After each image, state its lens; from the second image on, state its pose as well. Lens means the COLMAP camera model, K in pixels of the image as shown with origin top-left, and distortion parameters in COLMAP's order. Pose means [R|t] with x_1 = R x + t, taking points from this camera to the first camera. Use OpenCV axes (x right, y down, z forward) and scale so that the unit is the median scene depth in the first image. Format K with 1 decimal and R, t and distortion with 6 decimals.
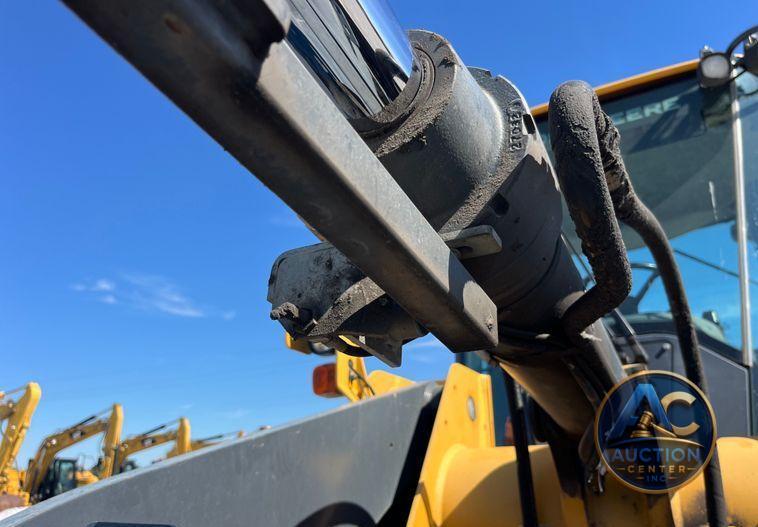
lens RADIAL K [[574.7, 0, 379.2], [0, 574.7, 282.1], [0, 0, 1]] dist [0.040853, -0.085355]
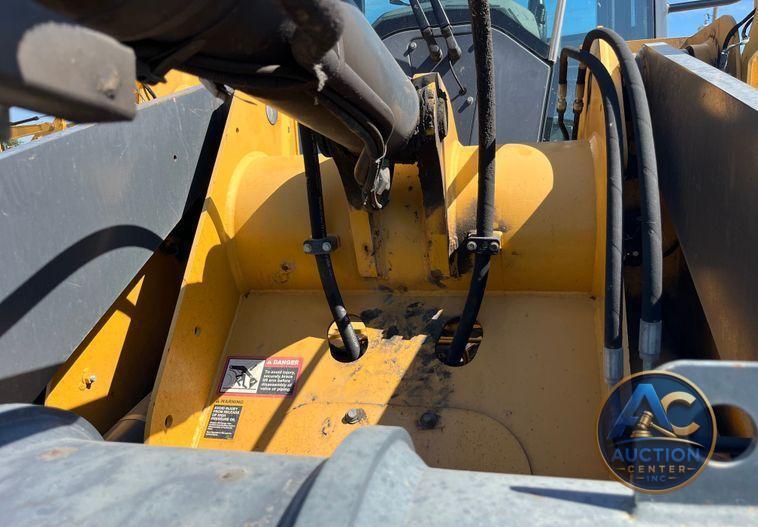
lens RADIAL K [[574.7, 0, 379.2], [0, 574.7, 282.1], [0, 0, 1]] dist [0.040853, -0.085355]
pose [[0.964079, -0.088498, 0.250440, 0.106839], [-0.053046, 0.859720, 0.508004, -0.030387], [-0.260266, -0.503041, 0.824143, 0.097457]]
